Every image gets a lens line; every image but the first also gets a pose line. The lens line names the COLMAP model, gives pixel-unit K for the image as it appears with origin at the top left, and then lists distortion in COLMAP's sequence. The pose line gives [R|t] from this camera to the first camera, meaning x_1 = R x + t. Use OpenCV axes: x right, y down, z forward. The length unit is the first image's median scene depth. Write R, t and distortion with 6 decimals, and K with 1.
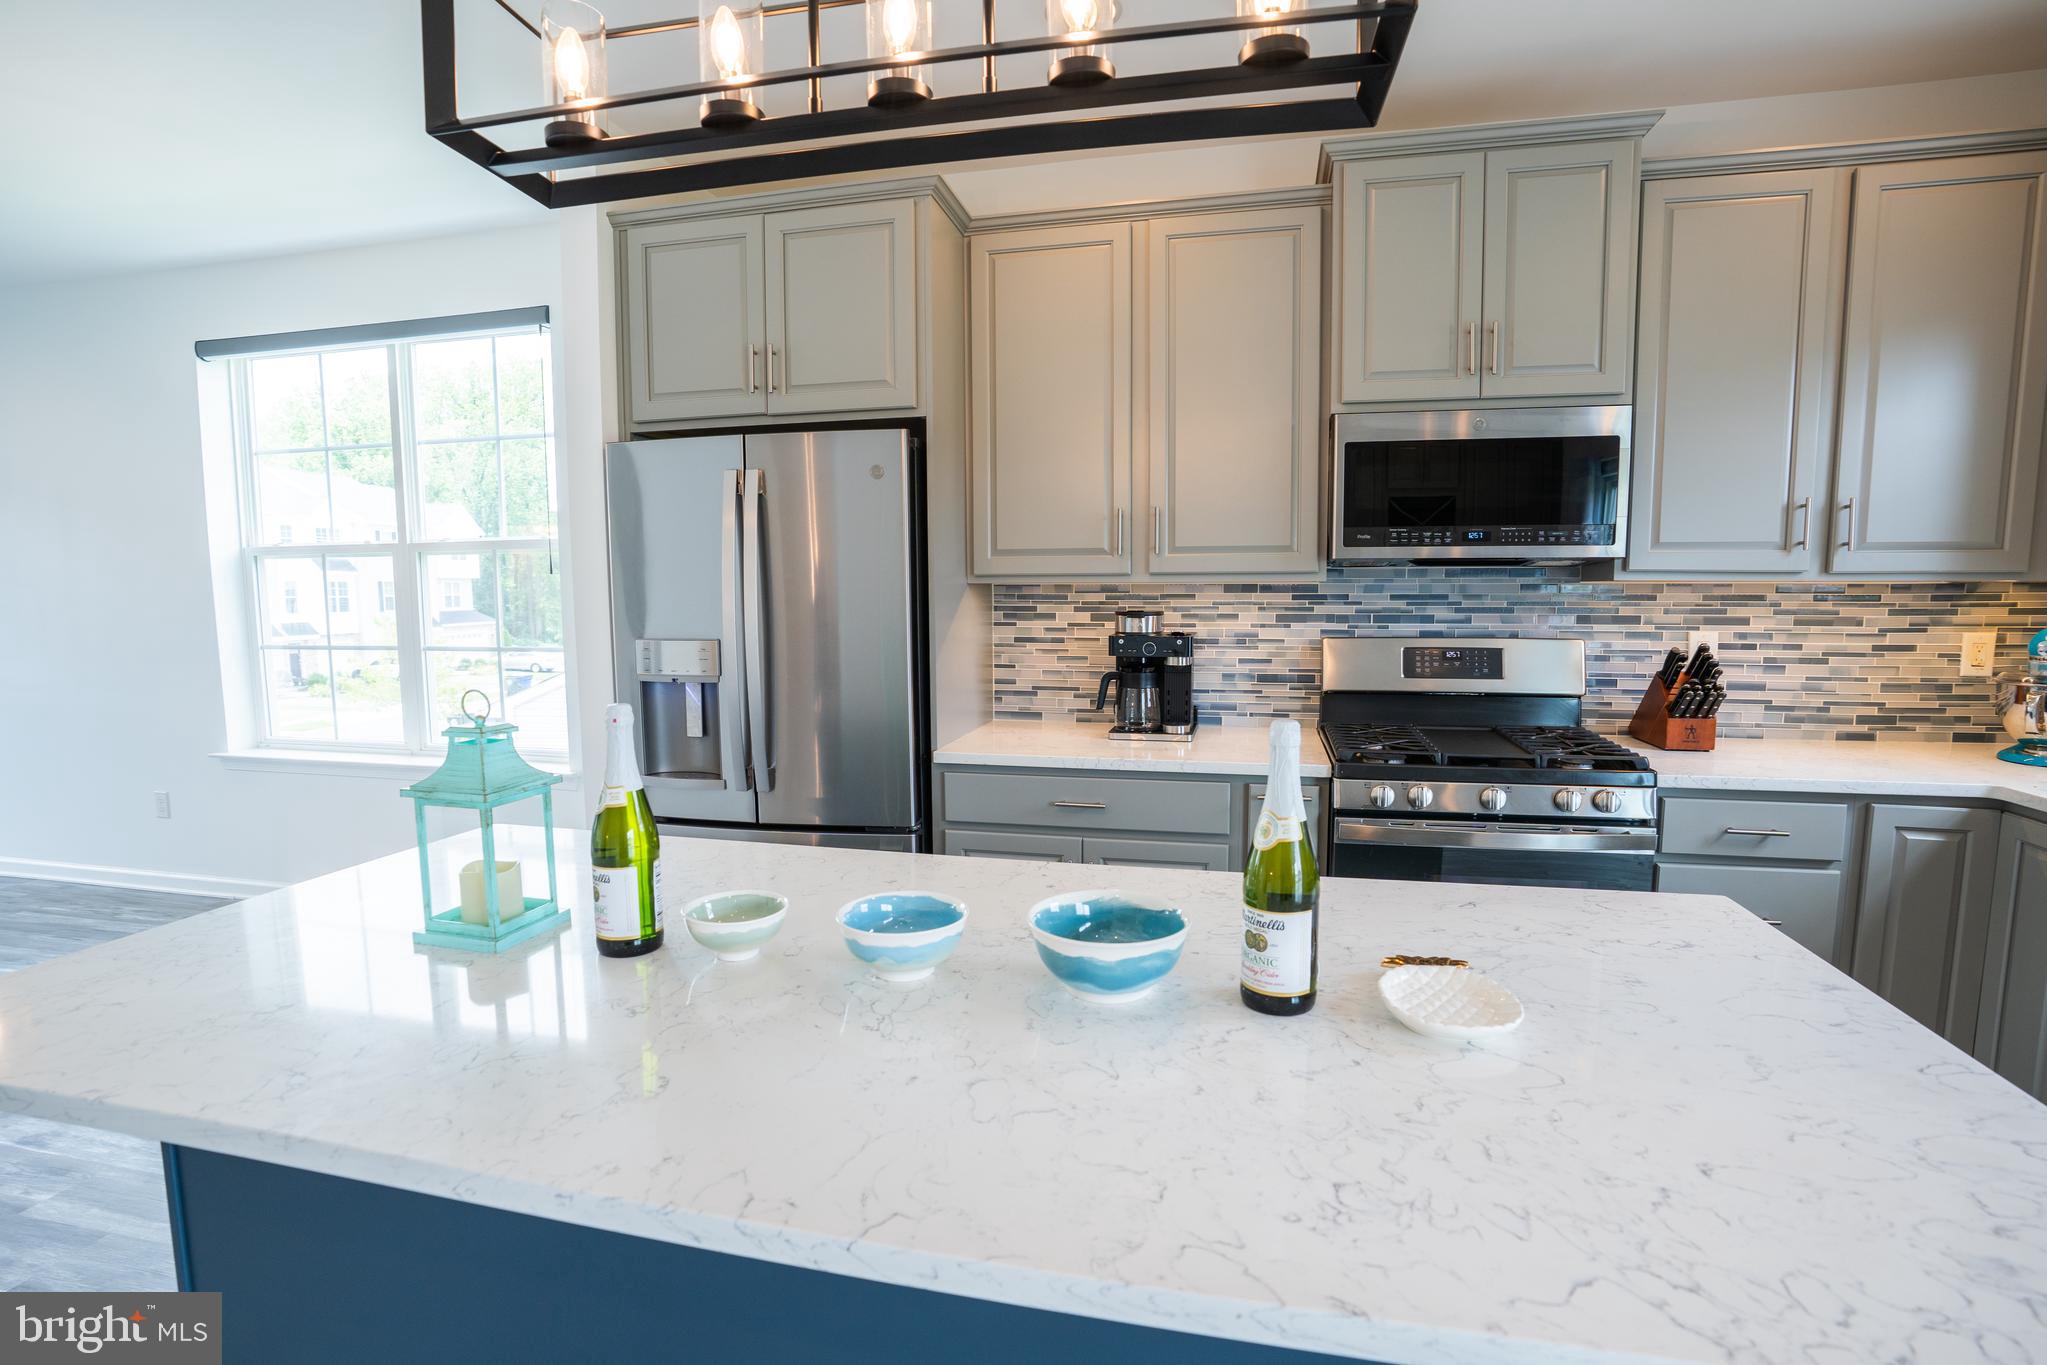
lens RADIAL K [[976.8, 0, 1017.1], [0, 976.8, 687.9], [0, 0, 1]] dist [-0.065430, 0.023970]
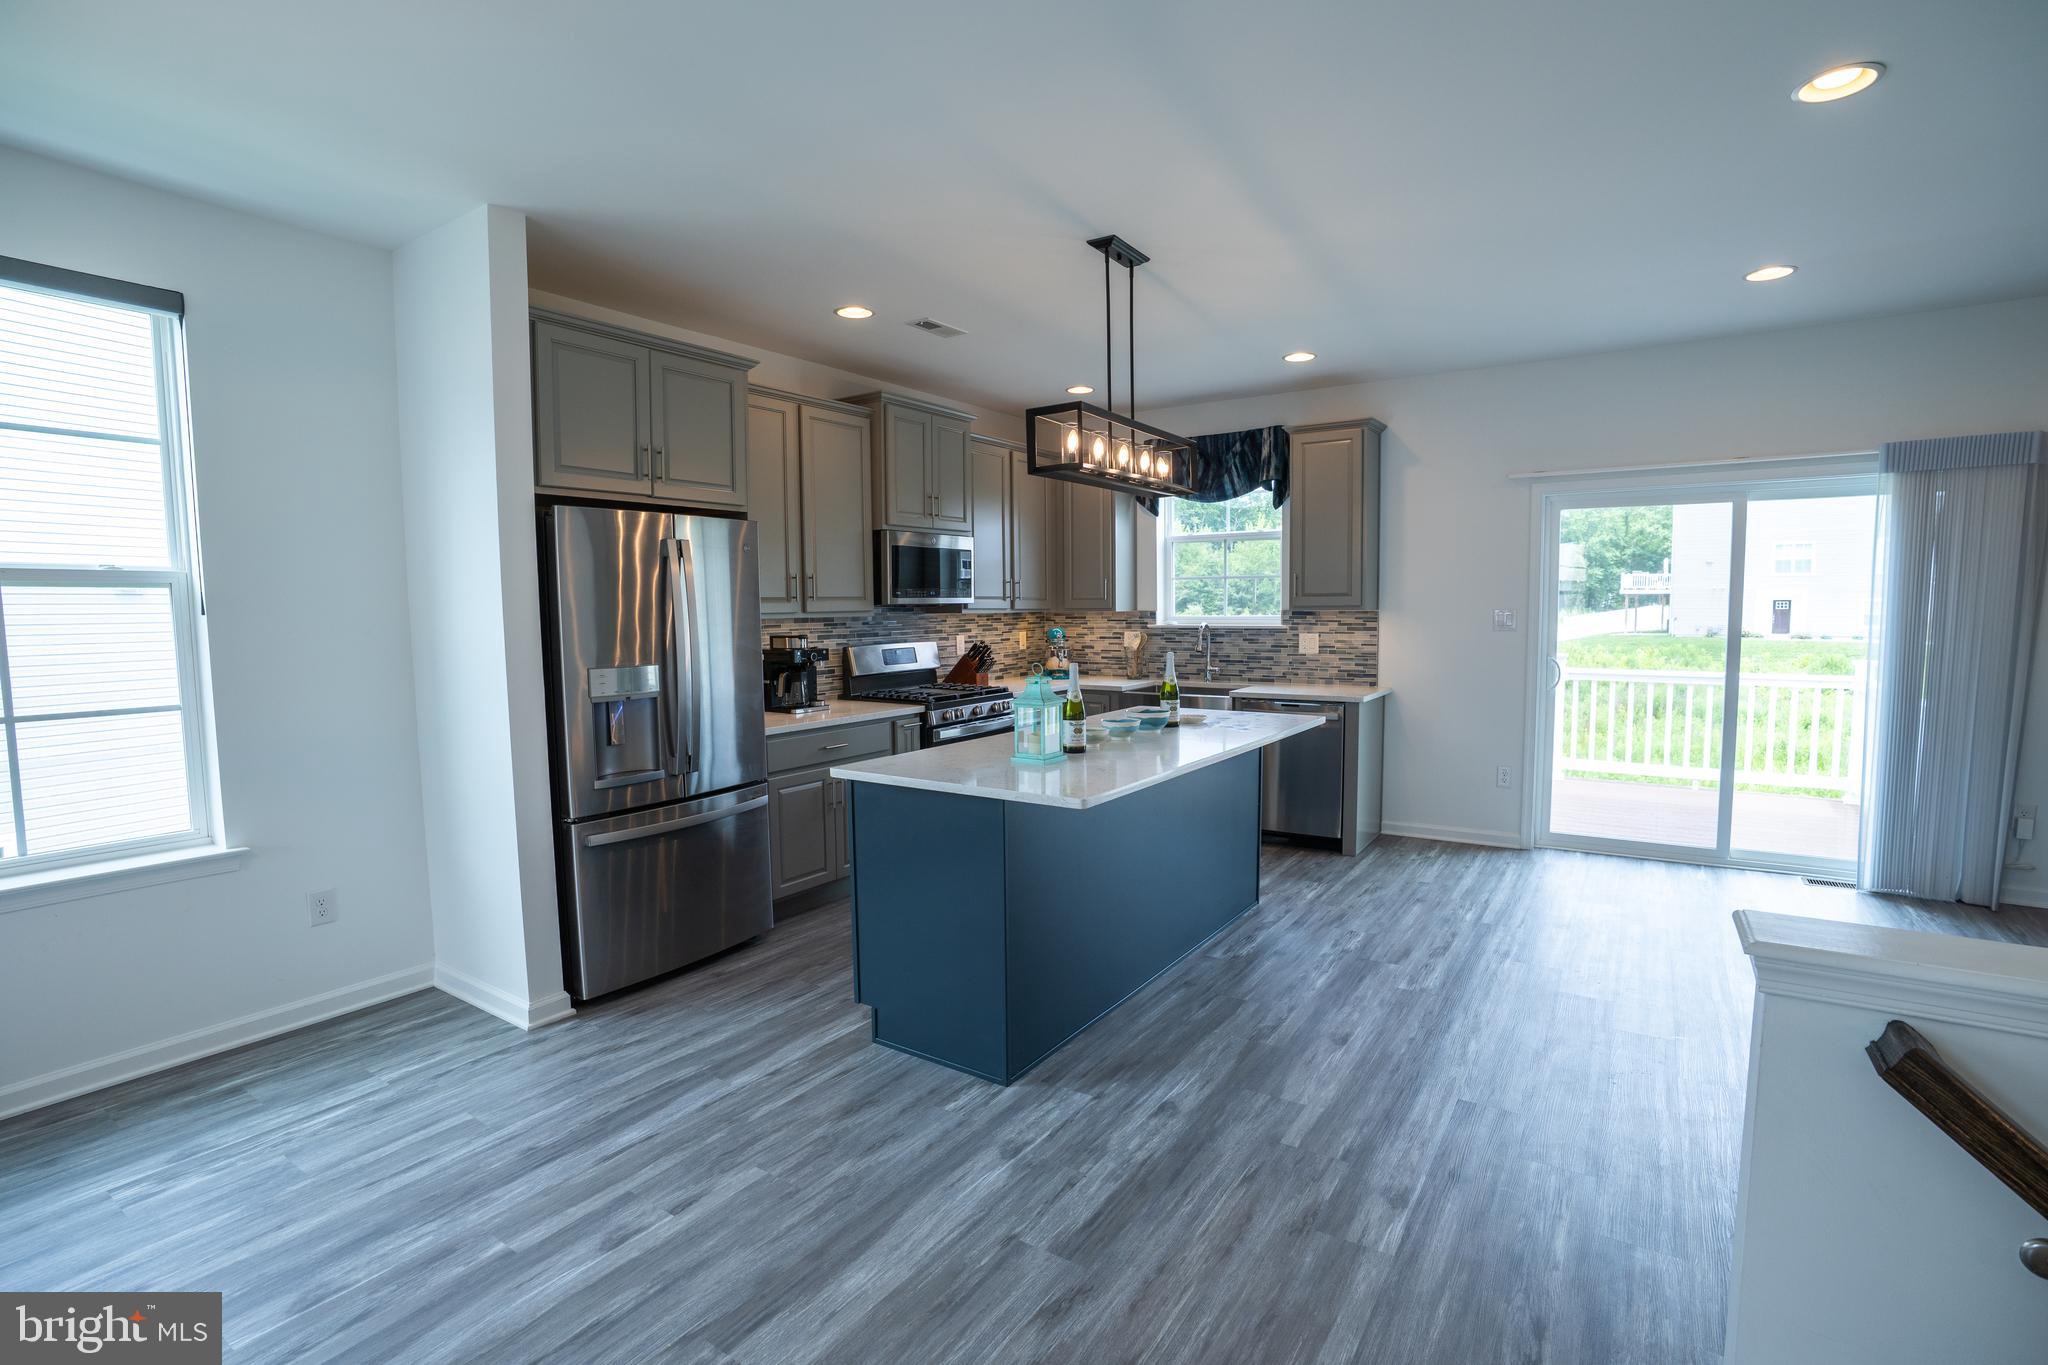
lens RADIAL K [[977.2, 0, 1032.0], [0, 977.2, 667.5], [0, 0, 1]] dist [-0.065430, 0.023970]
pose [[0.348431, -0.058406, 0.935513, -1.355747], [0.104372, 0.994268, 0.023201, -0.021718], [-0.931506, 0.089557, 0.352529, 0.056798]]
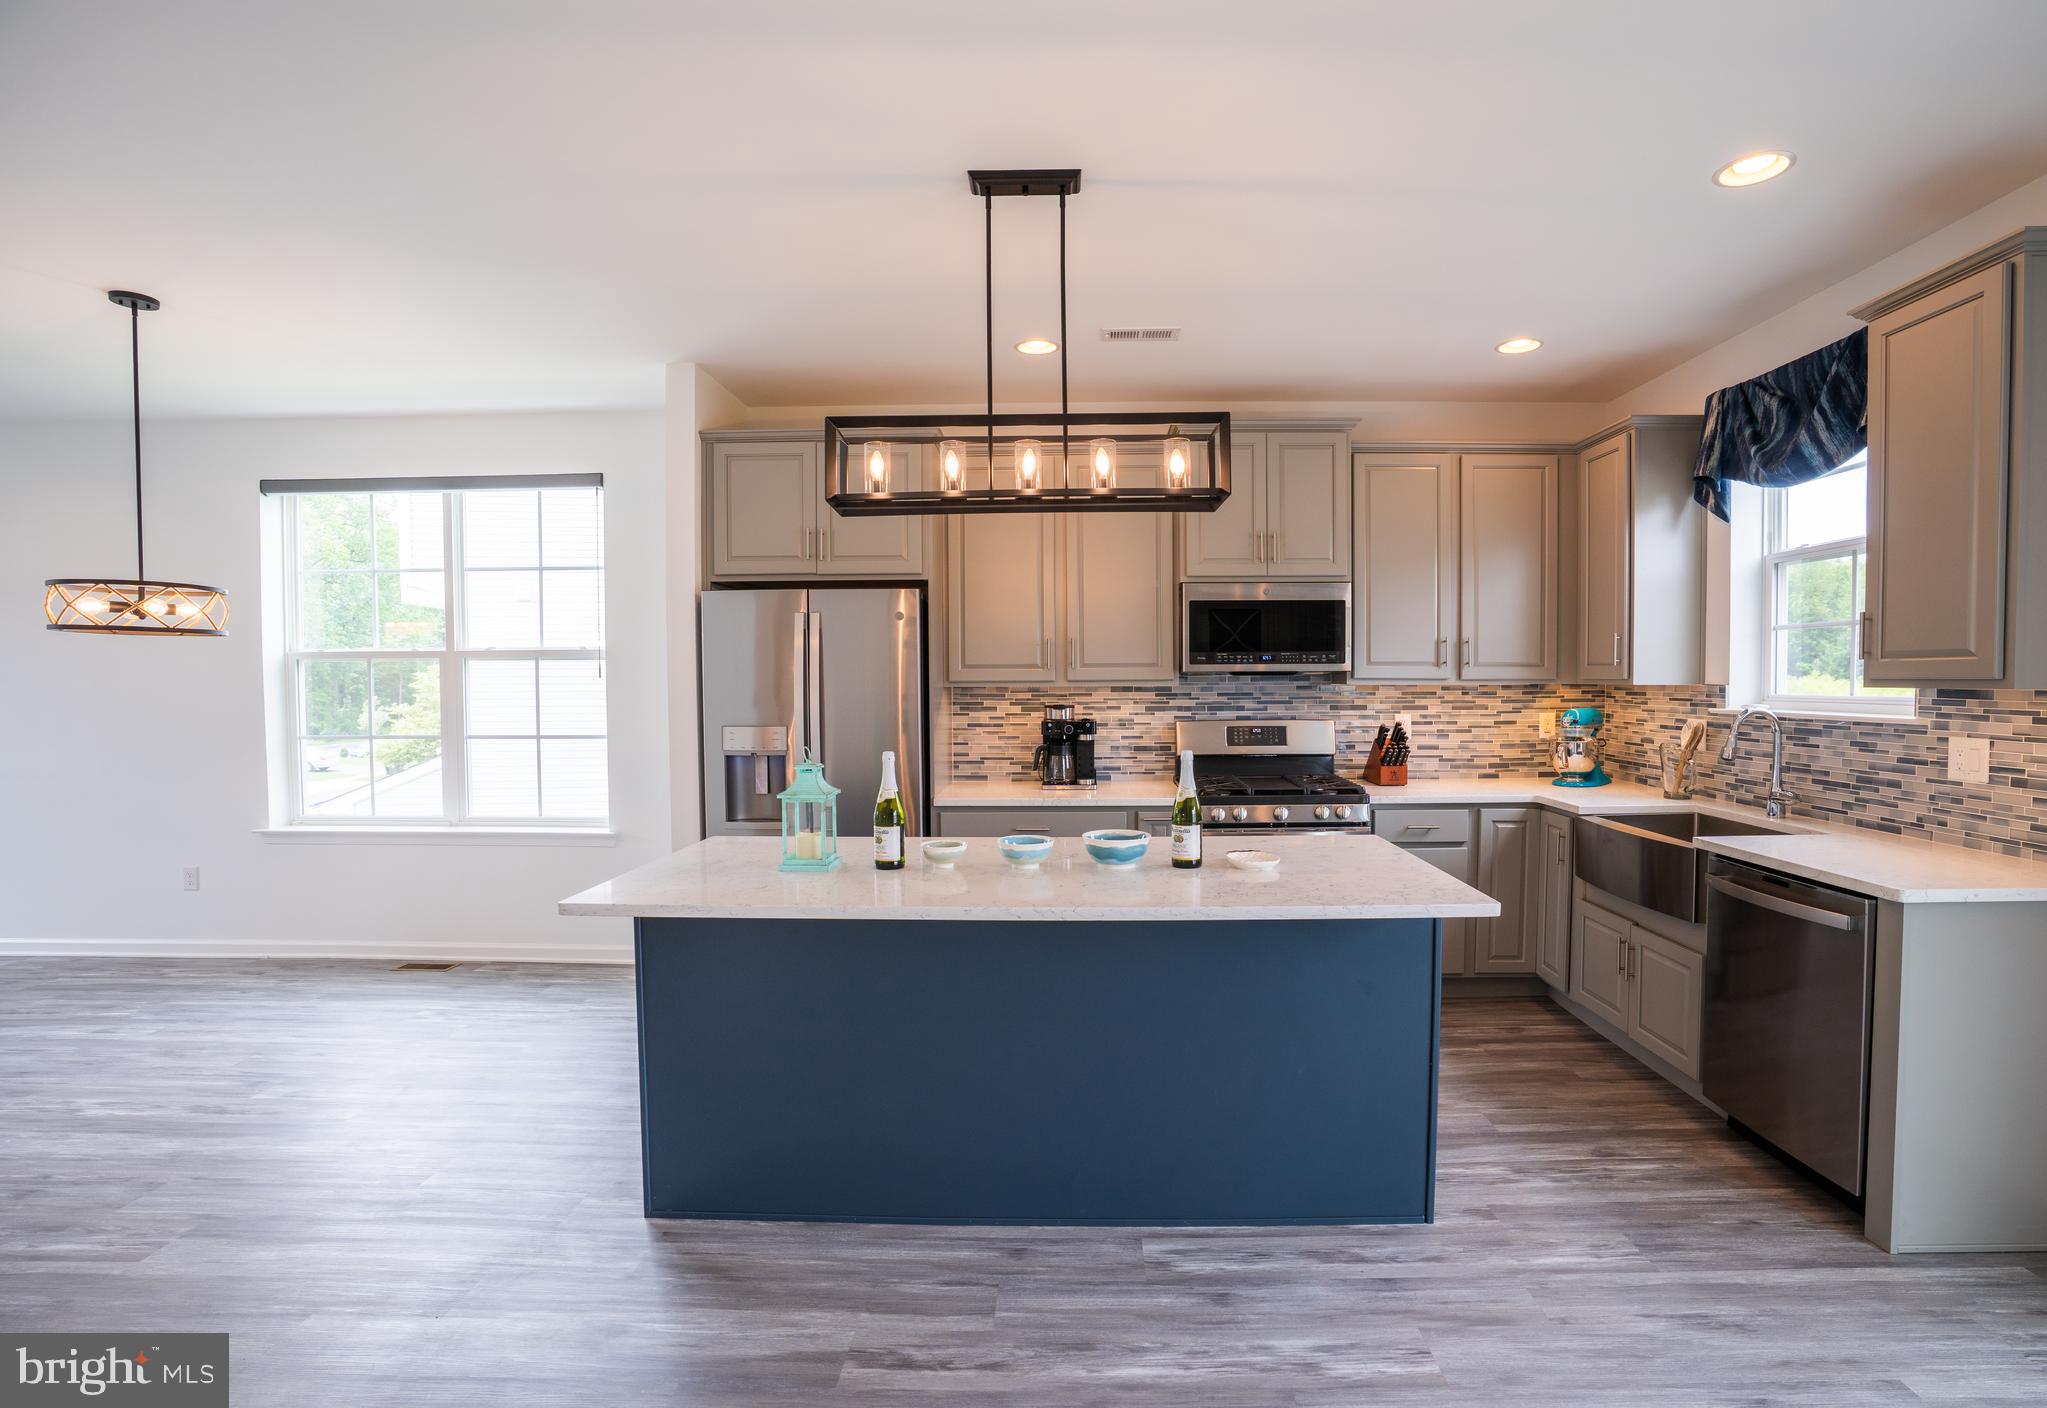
lens RADIAL K [[975.1, 0, 1050.6], [0, 975.1, 707.4], [0, 0, 1]] dist [-0.059253, 0.017350]
pose [[0.979146, -0.006545, 0.203051, -0.213247], [0.021174, 0.997325, -0.069957, 0.033550], [-0.202050, 0.072798, 0.976666, -0.517605]]
